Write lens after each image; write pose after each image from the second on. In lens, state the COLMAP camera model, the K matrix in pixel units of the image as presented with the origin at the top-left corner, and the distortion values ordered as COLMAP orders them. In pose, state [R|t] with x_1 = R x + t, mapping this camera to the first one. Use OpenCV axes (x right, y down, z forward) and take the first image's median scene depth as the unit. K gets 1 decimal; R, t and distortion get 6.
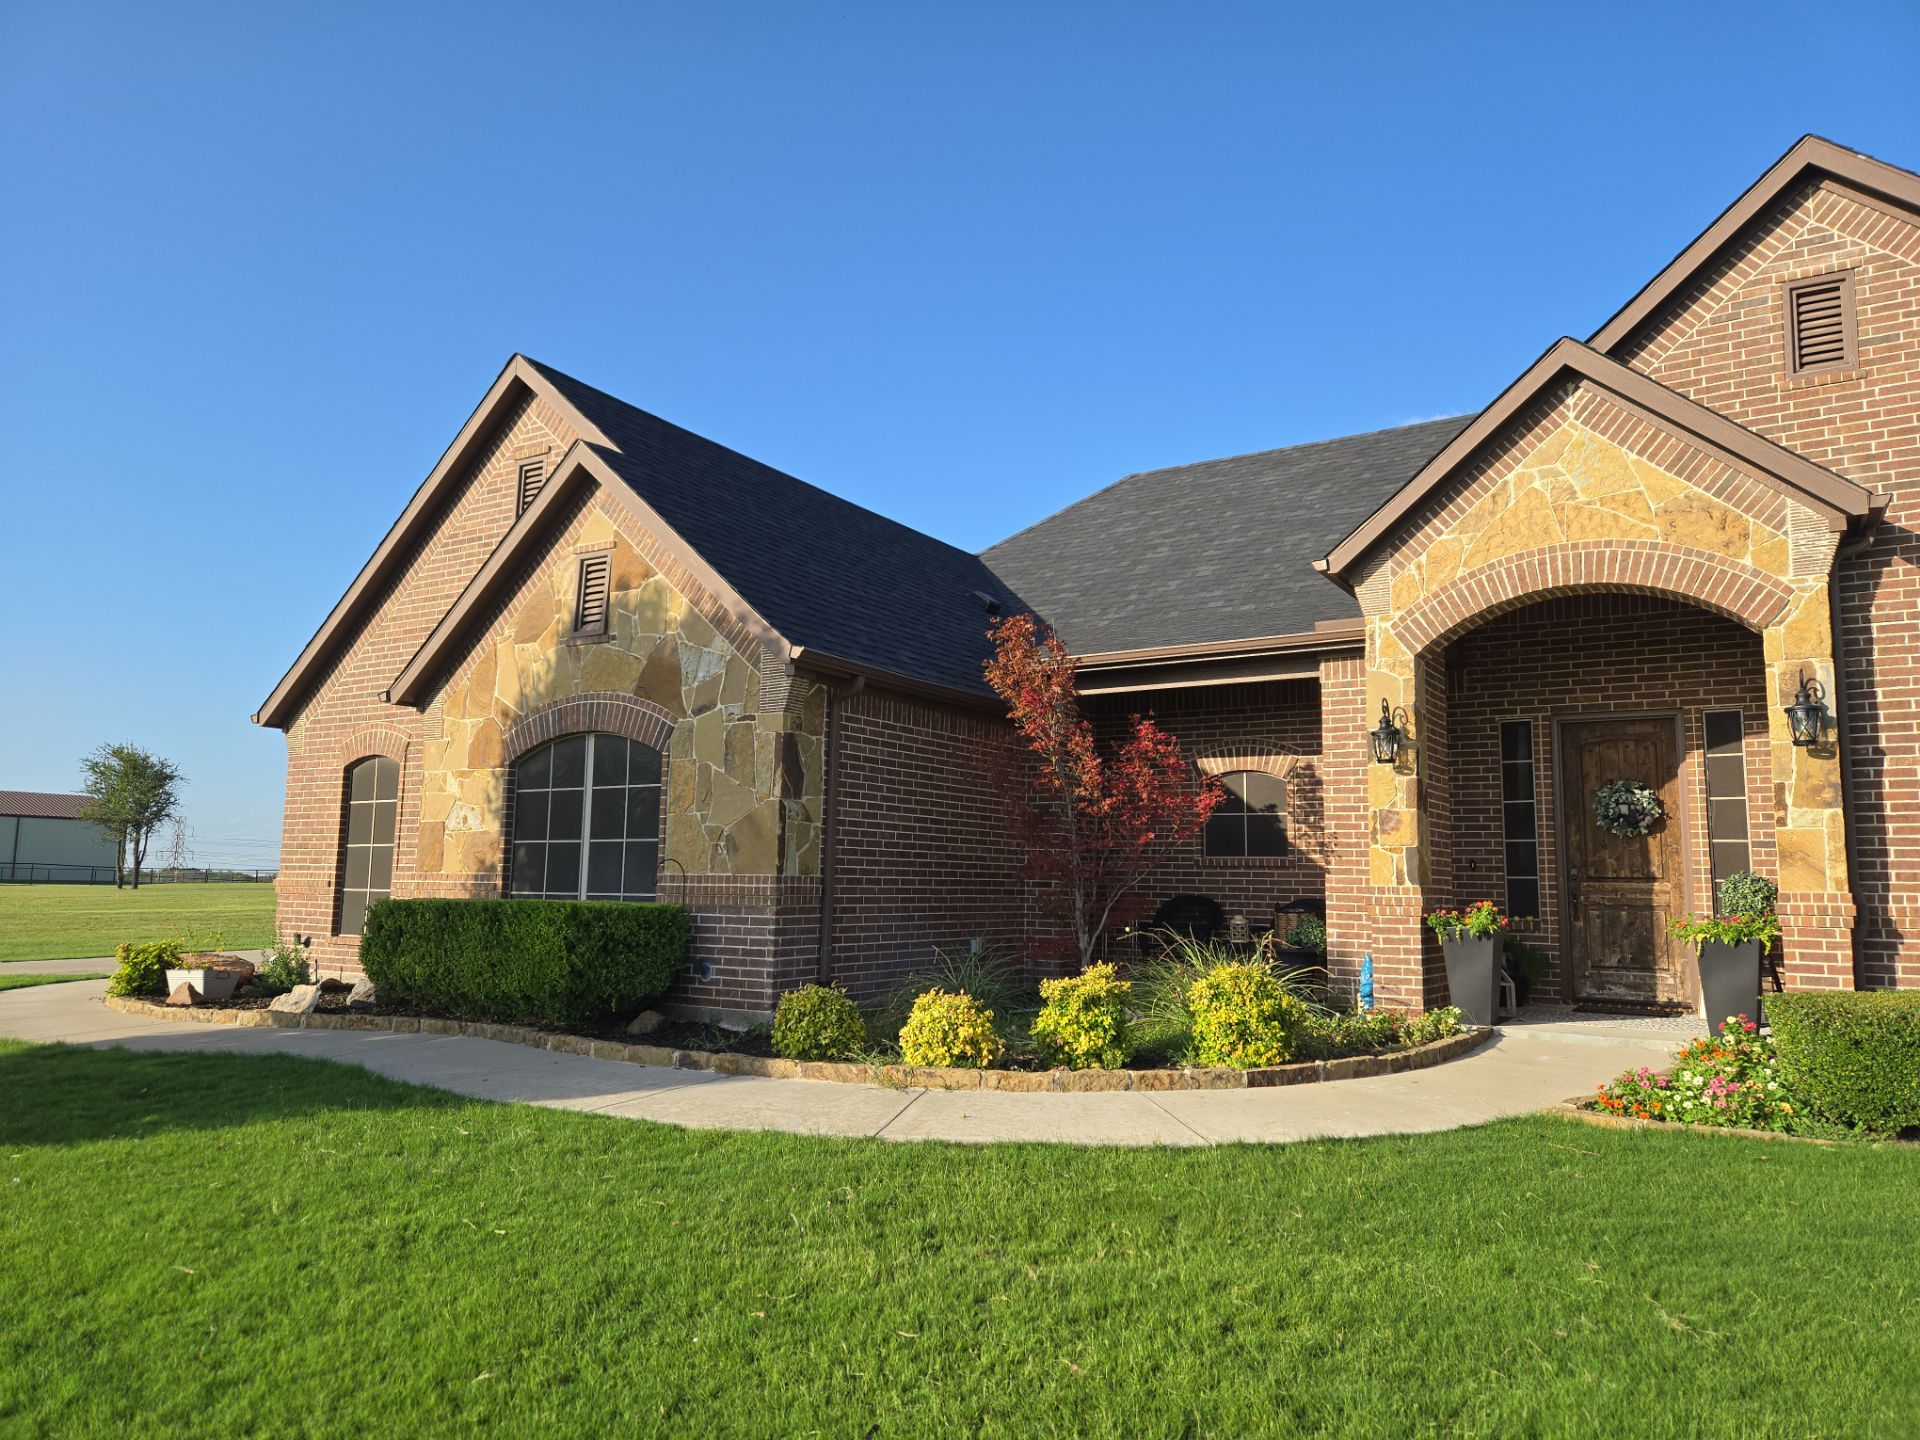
lens RADIAL K [[1276.5, 0, 960.1], [0, 1276.5, 719.4], [0, 0, 1]] dist [0.086349, -0.076084]
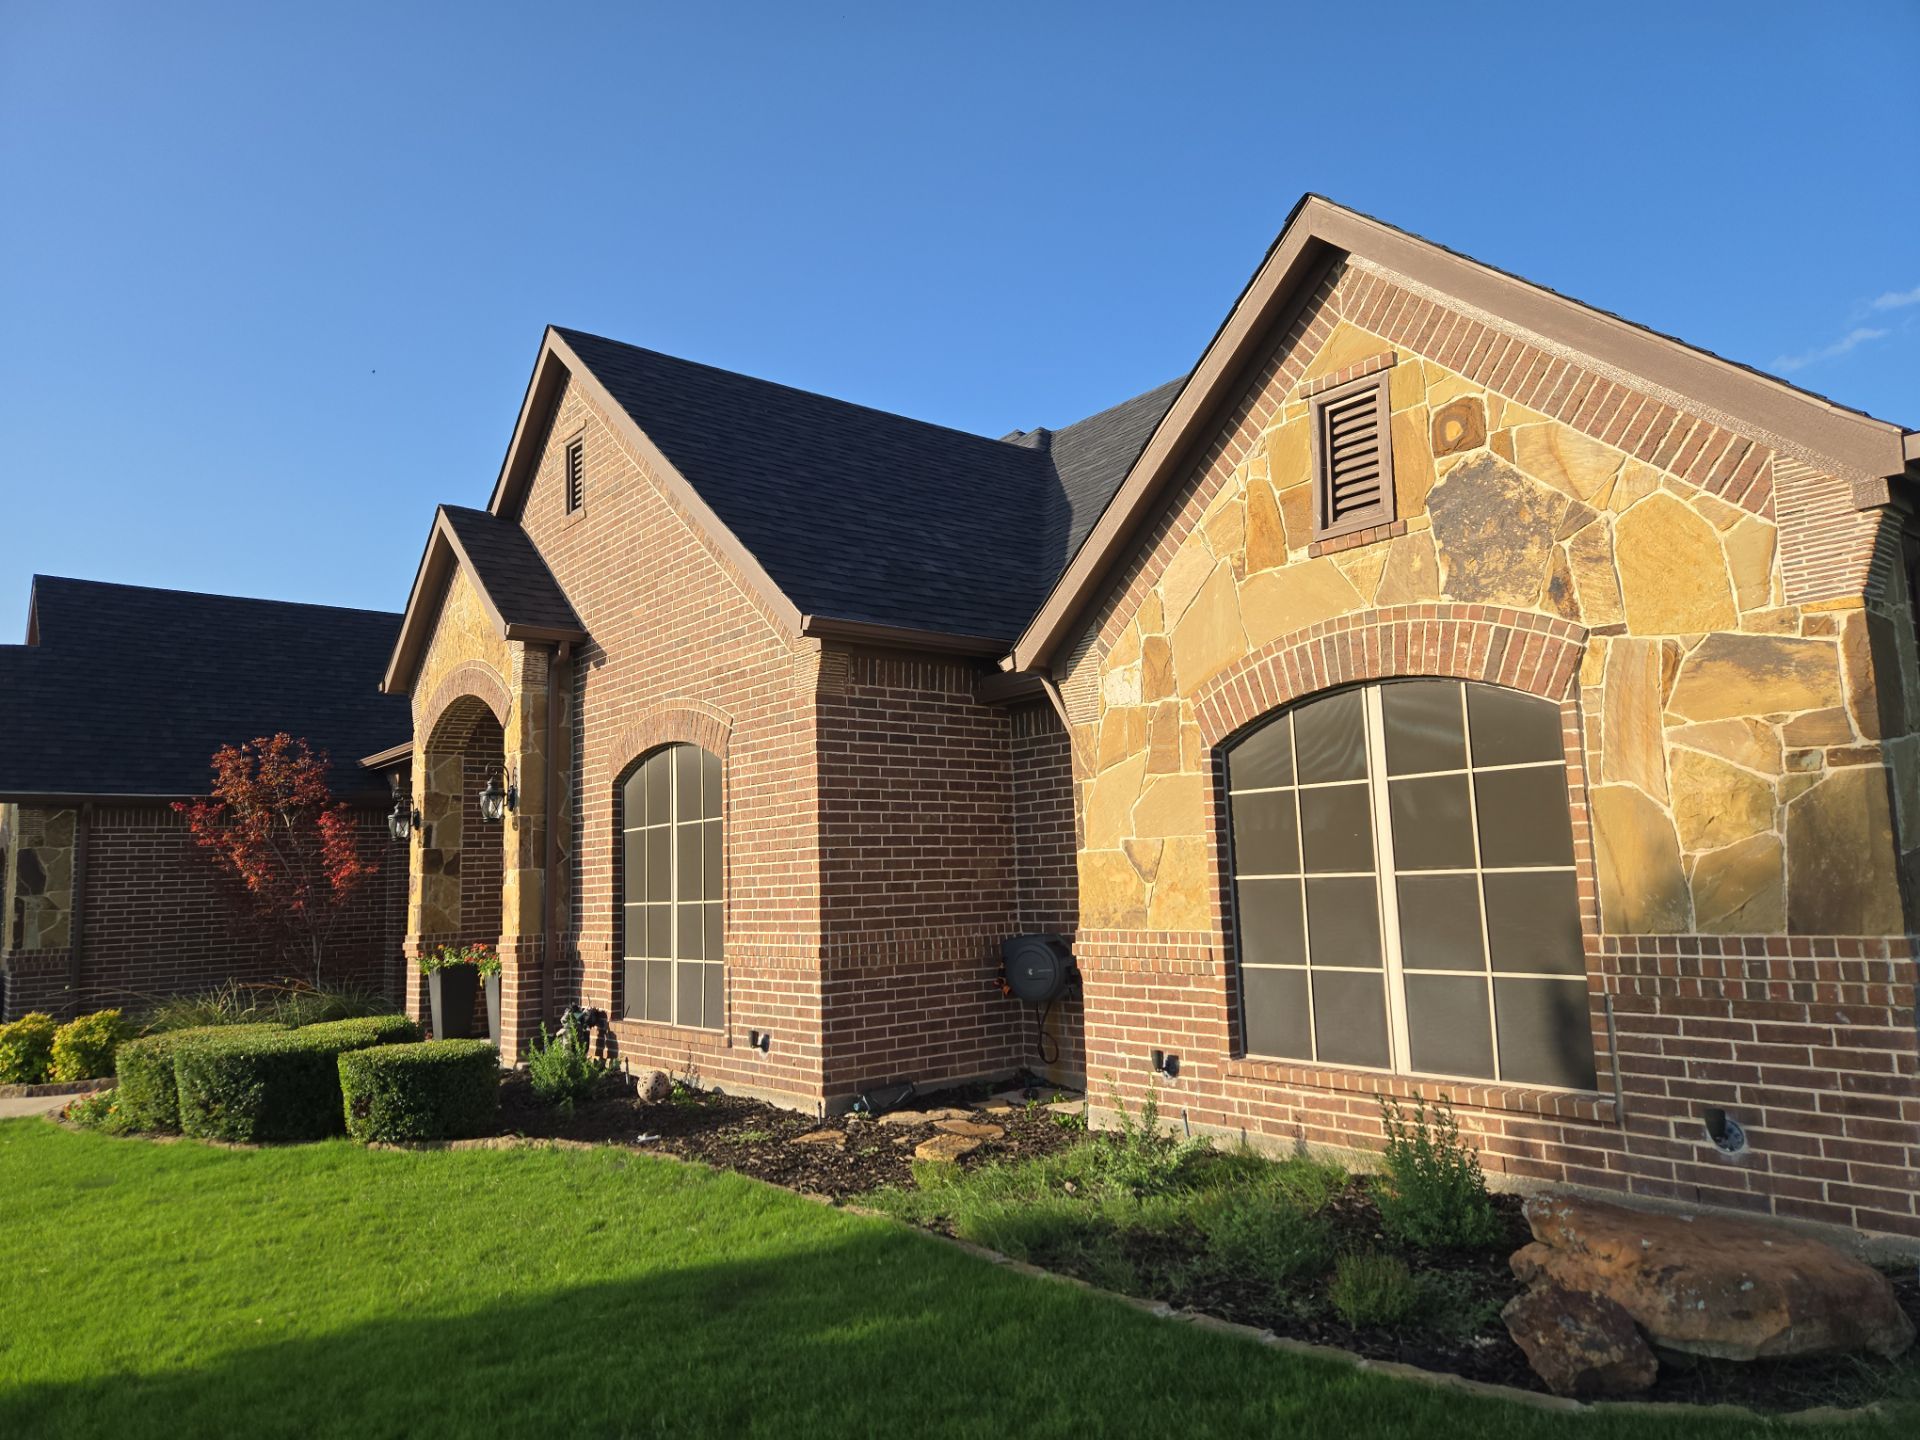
lens RADIAL K [[1276.5, 0, 956.3], [0, 1276.5, 707.6], [0, 0, 1]] dist [0.086349, -0.076084]
pose [[0.944905, -0.094713, -0.313342, 1.311526], [0.094420, 0.995402, -0.016146, -0.025079], [0.313430, -0.014329, 0.949503, -0.059096]]
